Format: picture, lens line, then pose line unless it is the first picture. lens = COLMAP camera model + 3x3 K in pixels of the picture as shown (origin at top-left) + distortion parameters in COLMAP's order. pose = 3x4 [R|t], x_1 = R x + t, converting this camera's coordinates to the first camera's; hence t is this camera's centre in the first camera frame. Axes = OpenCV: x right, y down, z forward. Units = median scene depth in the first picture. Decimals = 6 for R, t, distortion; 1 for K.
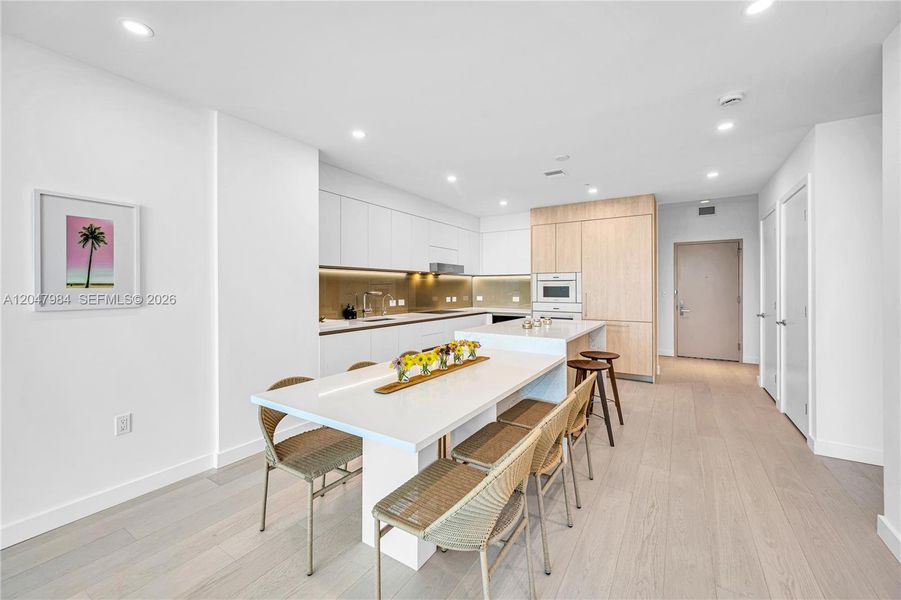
lens RADIAL K [[361.4, 0, 447.7], [0, 361.4, 290.8], [0, 0, 1]] dist [0.001857, -0.000455]
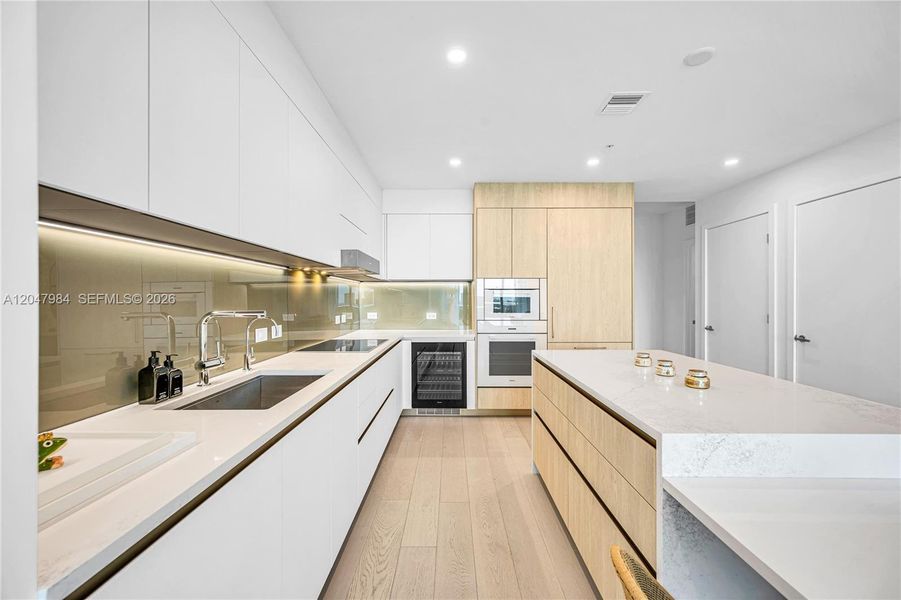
lens RADIAL K [[361.4, 0, 452.0], [0, 361.4, 302.6], [0, 0, 1]] dist [0.001857, -0.000455]
pose [[0.844257, -0.005901, 0.535907, -0.181279], [0.006164, 0.999980, 0.001300, -0.004061], [-0.535904, 0.002205, 0.844276, 0.478295]]
